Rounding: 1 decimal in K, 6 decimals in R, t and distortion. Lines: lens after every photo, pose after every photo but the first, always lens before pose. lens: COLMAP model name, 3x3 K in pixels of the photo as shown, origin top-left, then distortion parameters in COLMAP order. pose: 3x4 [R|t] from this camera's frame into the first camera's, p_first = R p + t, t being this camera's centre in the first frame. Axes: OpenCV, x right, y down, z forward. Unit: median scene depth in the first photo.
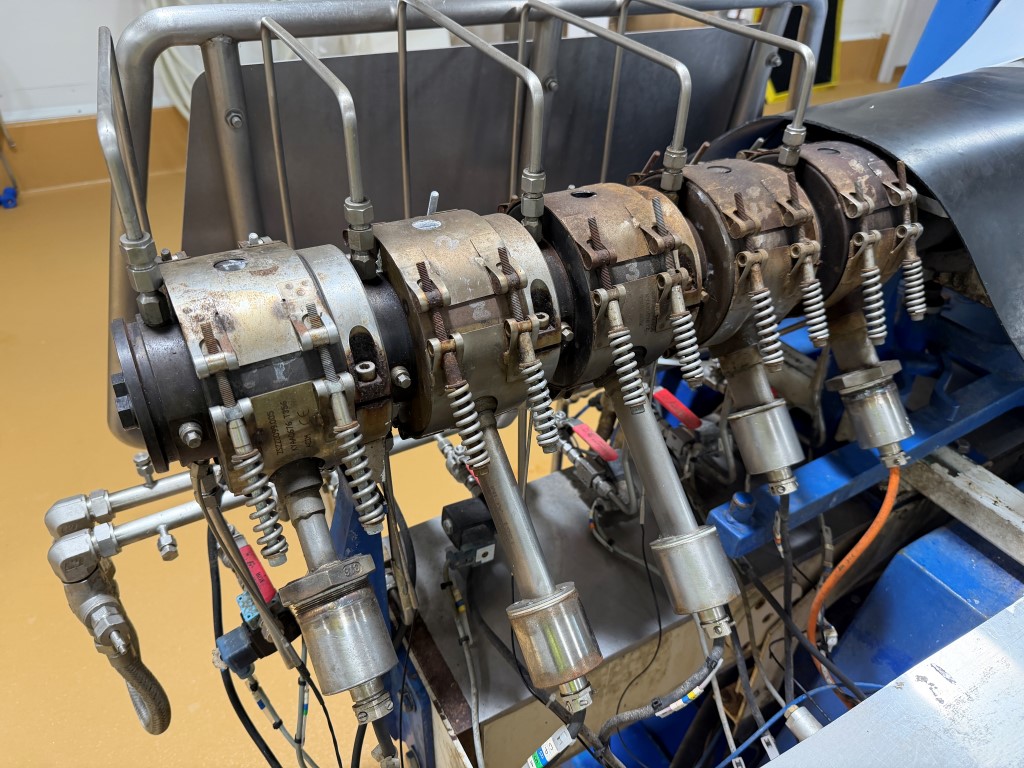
lens RADIAL K [[722.1, 0, 507.5], [0, 722.1, 386.2], [0, 0, 1]] dist [0.042067, -0.060855]
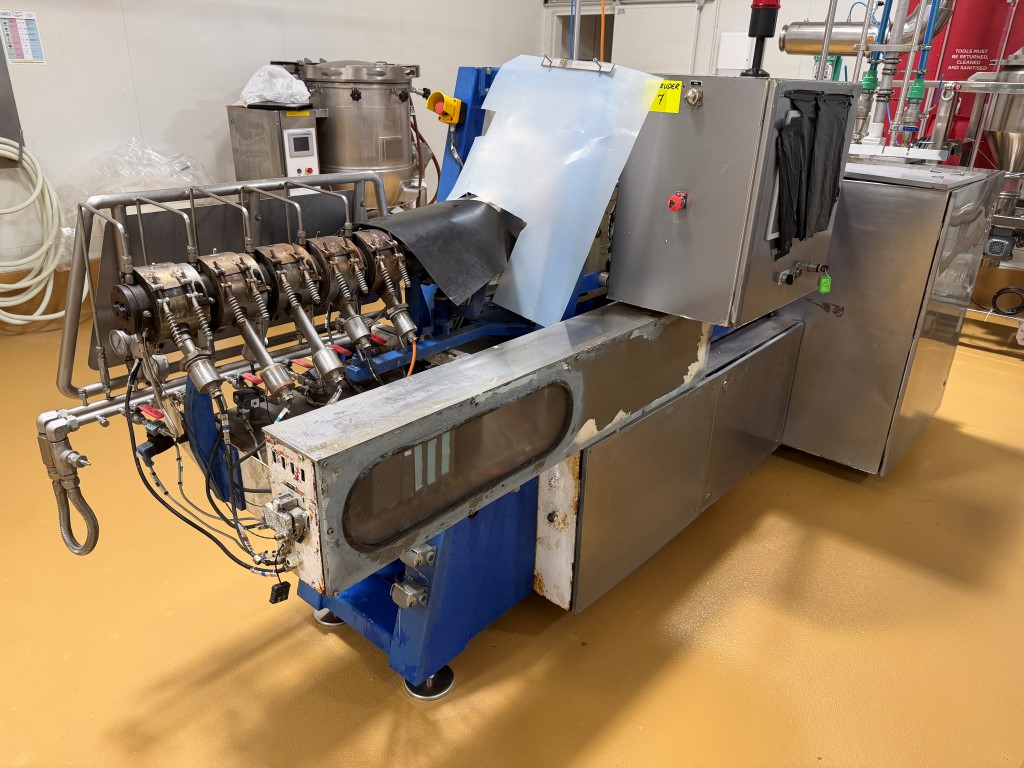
lens RADIAL K [[722.1, 0, 516.1], [0, 722.1, 384.6], [0, 0, 1]] dist [0.042067, -0.060855]
pose [[0.940046, -0.134444, 0.313431, 0.045755], [0.196107, 0.964977, -0.174246, 0.969035], [-0.279027, 0.225265, 0.933488, -1.867203]]
